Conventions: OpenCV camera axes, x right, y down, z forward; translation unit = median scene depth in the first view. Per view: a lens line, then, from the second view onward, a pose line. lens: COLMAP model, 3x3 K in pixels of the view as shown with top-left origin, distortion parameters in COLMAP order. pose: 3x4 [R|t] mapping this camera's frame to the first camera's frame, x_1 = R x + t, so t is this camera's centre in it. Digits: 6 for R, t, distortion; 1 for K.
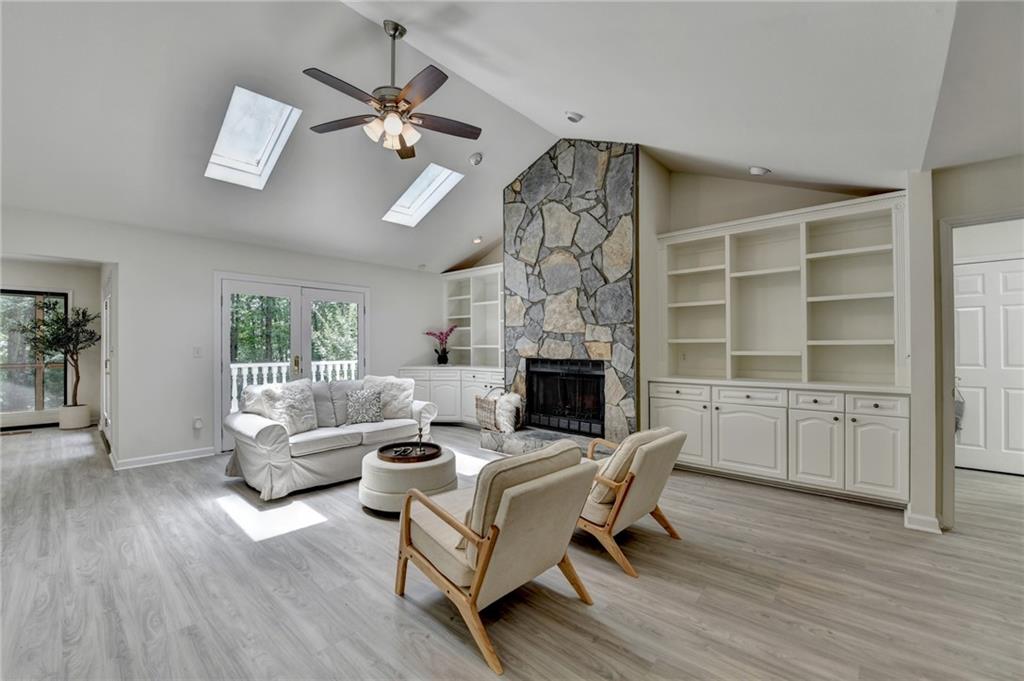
lens RADIAL K [[415.5, 0, 511.7], [0, 415.5, 328.3], [0, 0, 1]] dist [-0.012246, -0.006020]
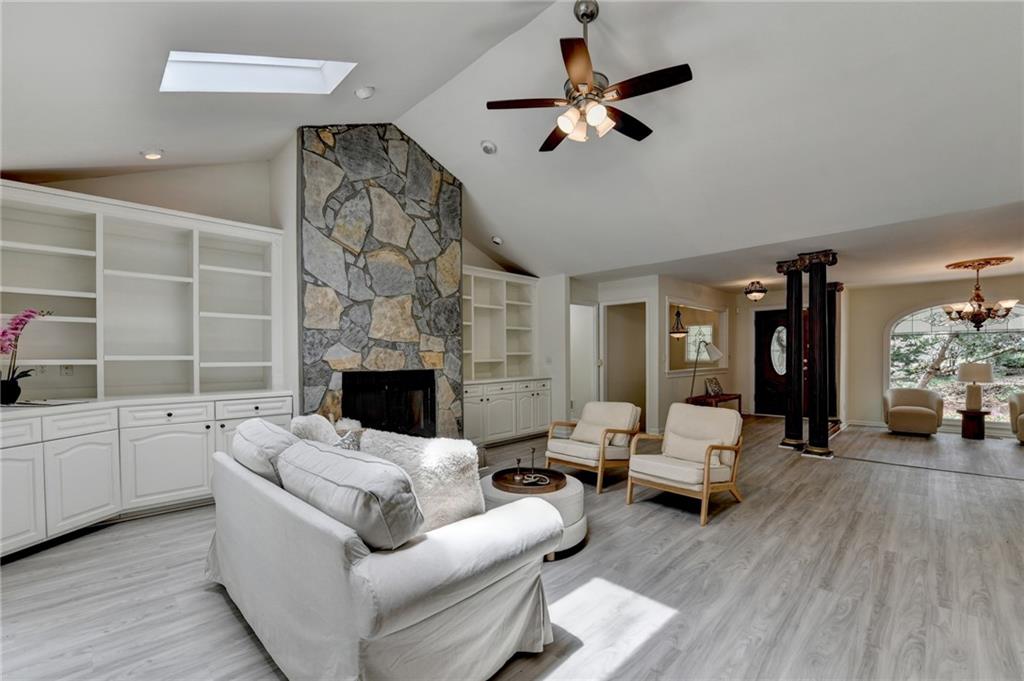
lens RADIAL K [[436.0, 0, 496.8], [0, 436.0, 341.5], [0, 0, 1]] dist [-0.018152, -0.000762]
pose [[0.063396, 0.030854, 0.997511, -0.804615], [-0.039300, 0.998824, -0.028397, 0.029438], [-0.997214, -0.037402, 0.064534, 0.717274]]
